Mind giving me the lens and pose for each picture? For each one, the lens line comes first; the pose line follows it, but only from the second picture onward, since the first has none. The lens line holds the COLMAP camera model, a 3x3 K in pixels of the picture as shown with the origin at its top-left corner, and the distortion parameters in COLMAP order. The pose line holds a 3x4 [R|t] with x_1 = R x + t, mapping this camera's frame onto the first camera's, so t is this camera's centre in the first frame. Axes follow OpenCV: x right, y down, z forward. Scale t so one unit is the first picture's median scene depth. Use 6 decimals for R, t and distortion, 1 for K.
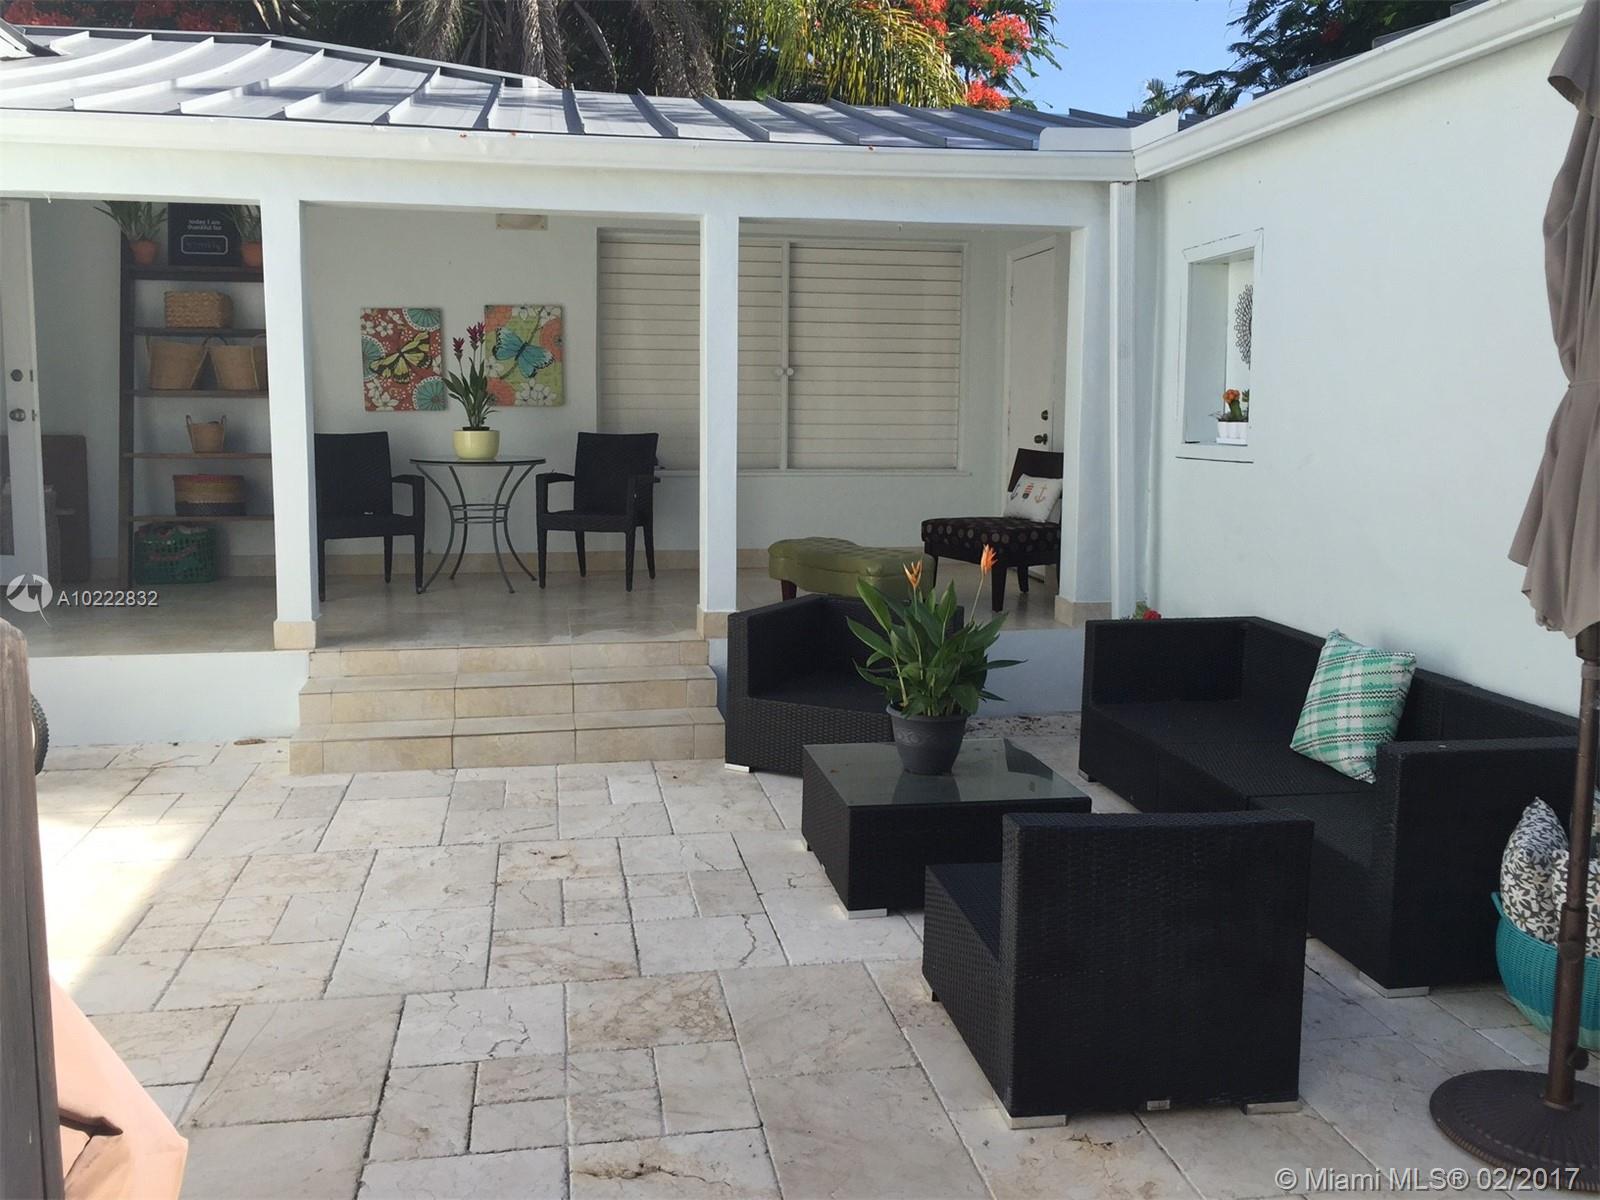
lens RADIAL K [[1396.7, 0, 804.4], [0, 1396.7, 592.8], [0, 0, 1]] dist [-0.017116, -0.014665]
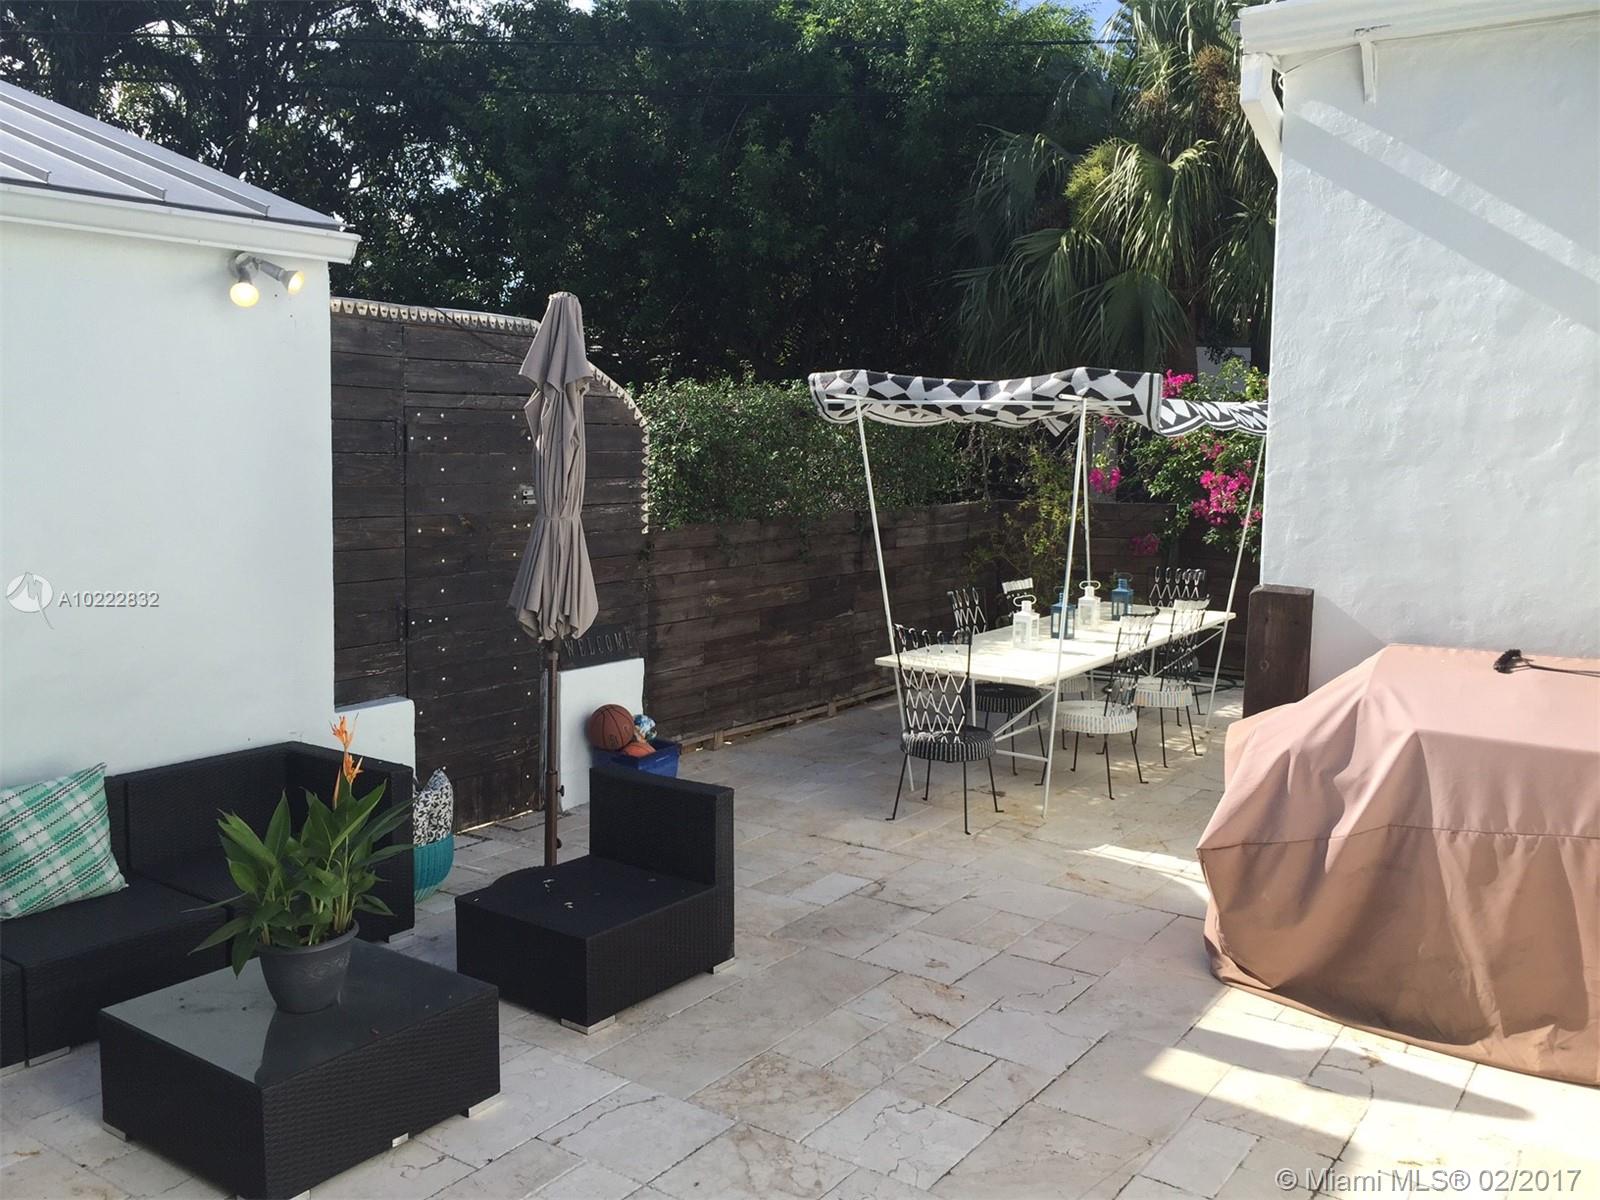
lens RADIAL K [[1396.7, 0, 803.0], [0, 1396.7, 600.7], [0, 0, 1]] dist [-0.017116, -0.014665]
pose [[-0.706770, -0.113281, 0.698315, -0.893487], [0.073638, 0.969954, 0.231877, -0.373526], [-0.703600, 0.215306, -0.677193, 1.680781]]
